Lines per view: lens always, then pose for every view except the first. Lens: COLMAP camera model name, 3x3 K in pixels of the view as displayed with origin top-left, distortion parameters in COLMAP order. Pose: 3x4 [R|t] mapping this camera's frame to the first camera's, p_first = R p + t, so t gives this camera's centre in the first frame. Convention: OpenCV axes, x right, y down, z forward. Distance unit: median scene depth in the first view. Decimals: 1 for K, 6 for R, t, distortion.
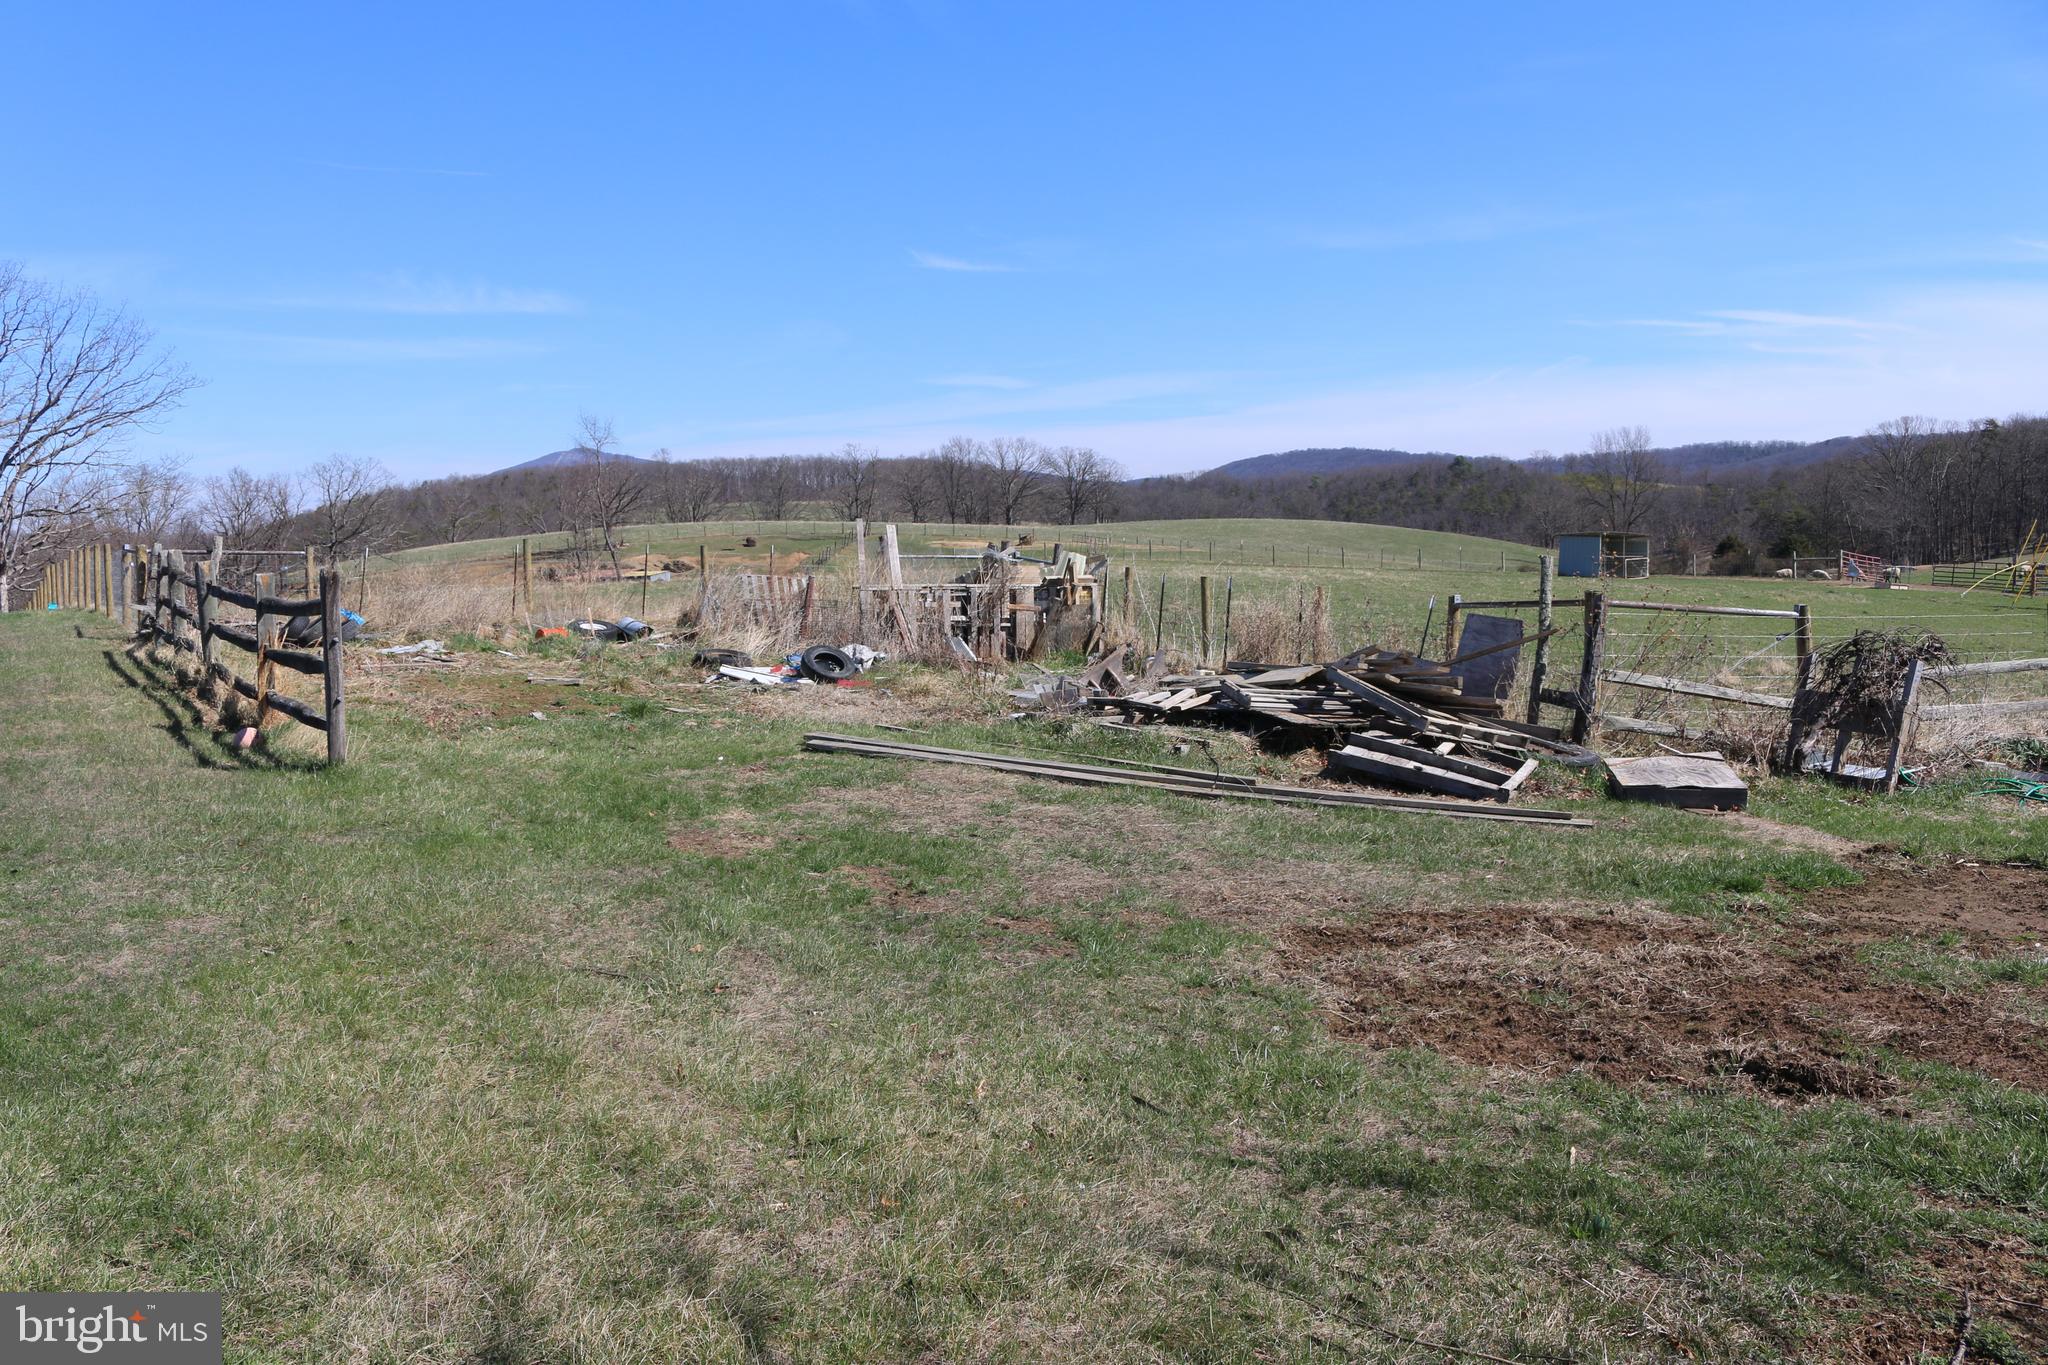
lens RADIAL K [[1699.1, 0, 1011.4], [0, 1699.1, 668.8], [0, 0, 1]] dist [-0.145306, 0.115145]
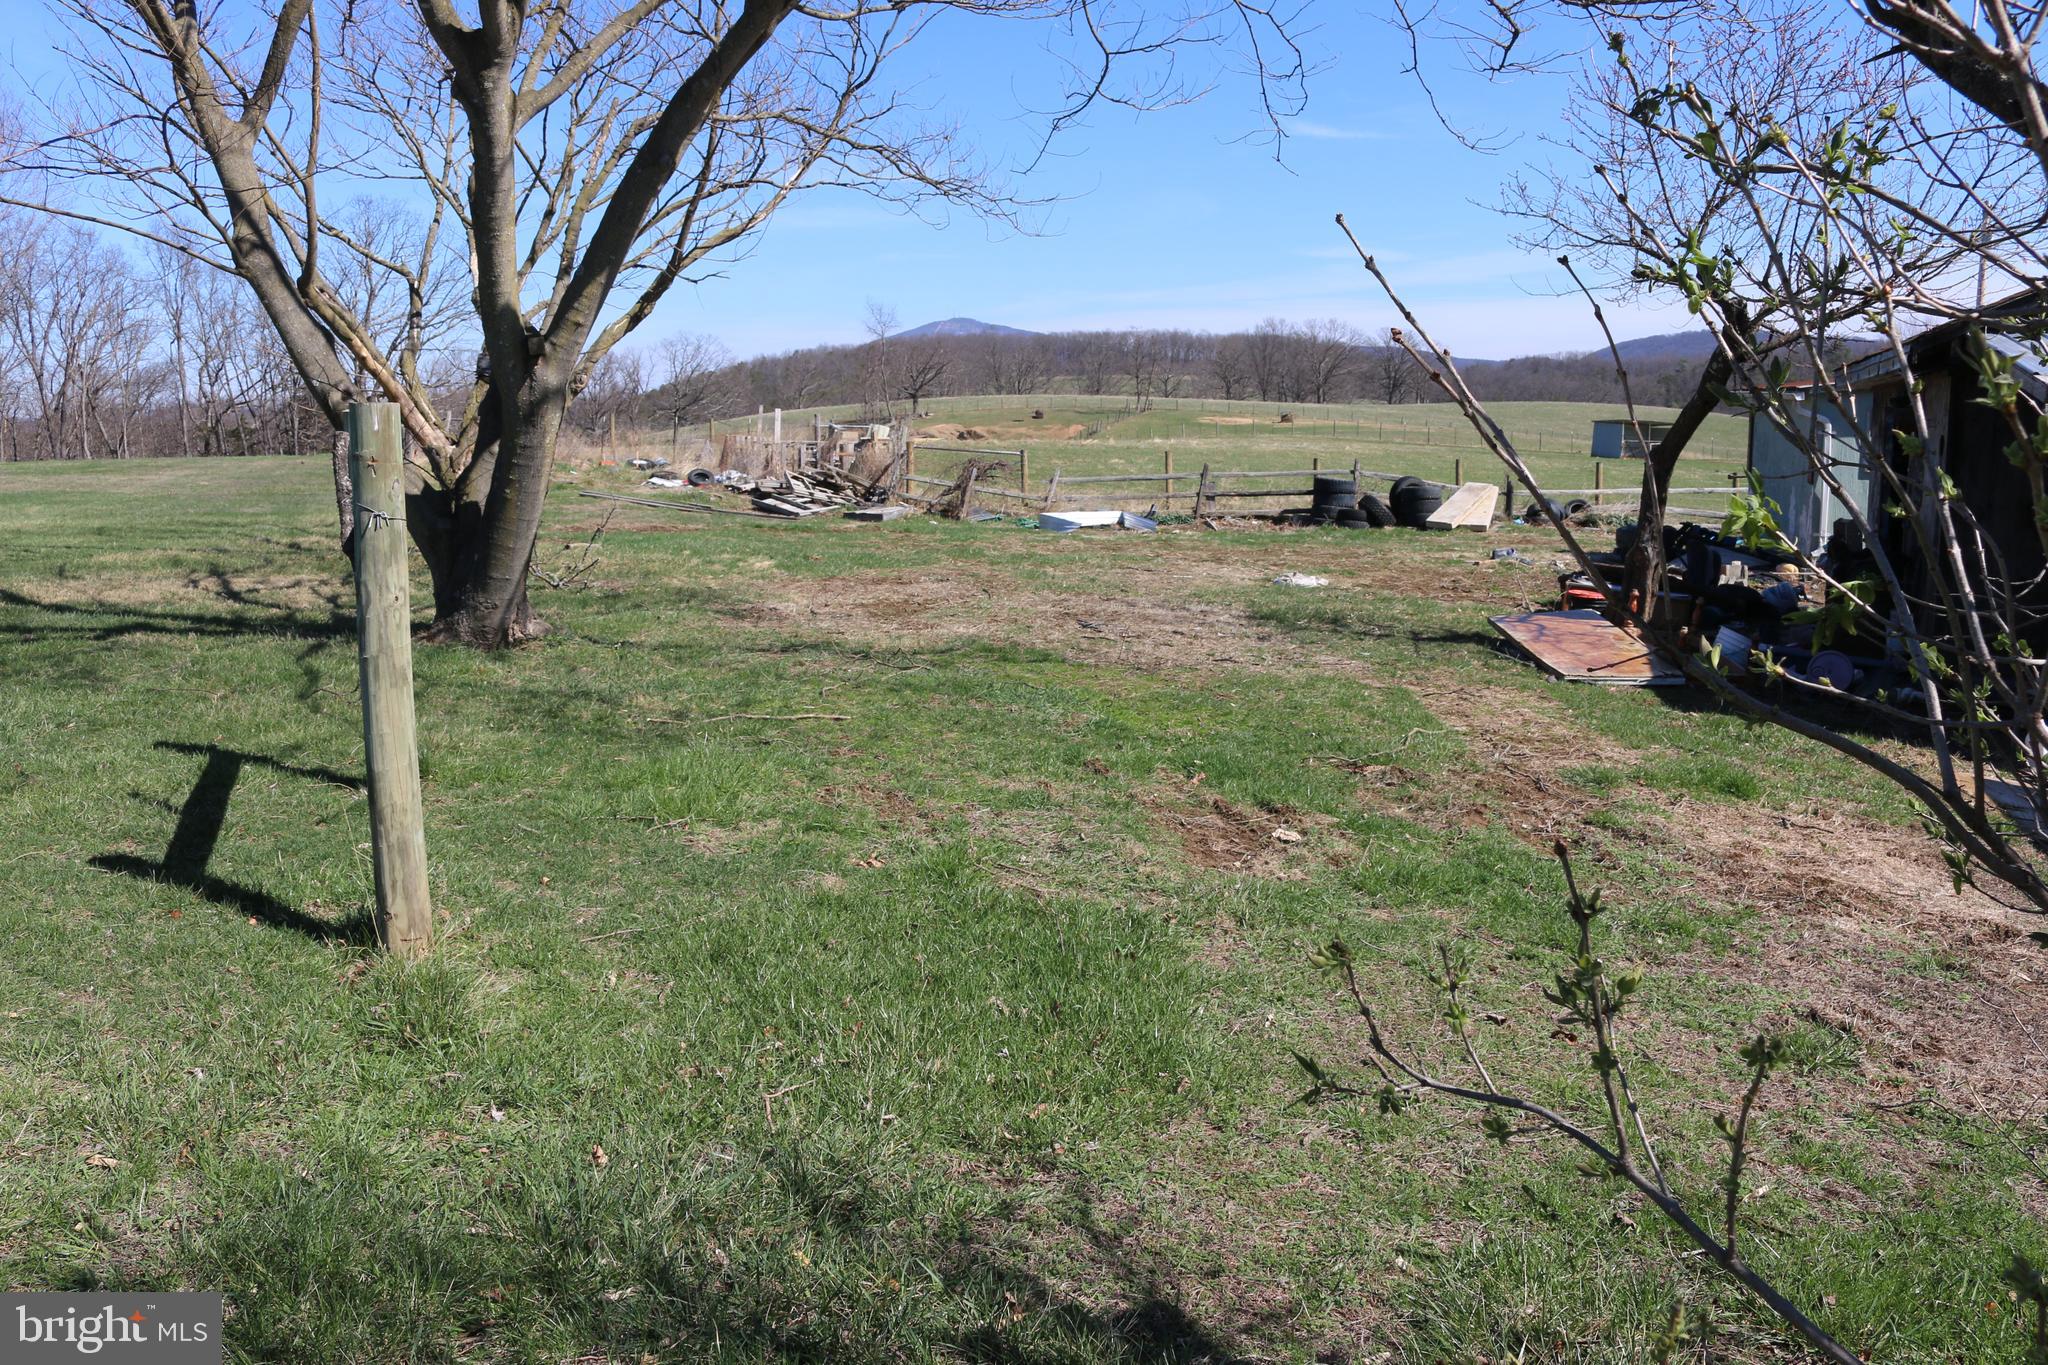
lens RADIAL K [[1699.1, 0, 1012.1], [0, 1699.1, 690.9], [0, 0, 1]] dist [-0.145306, 0.115145]
pose [[0.975774, 0.050407, -0.212897, 0.072569], [-0.031765, 0.995427, 0.090092, 0.005944], [0.216464, -0.081147, 0.972912, -0.094730]]
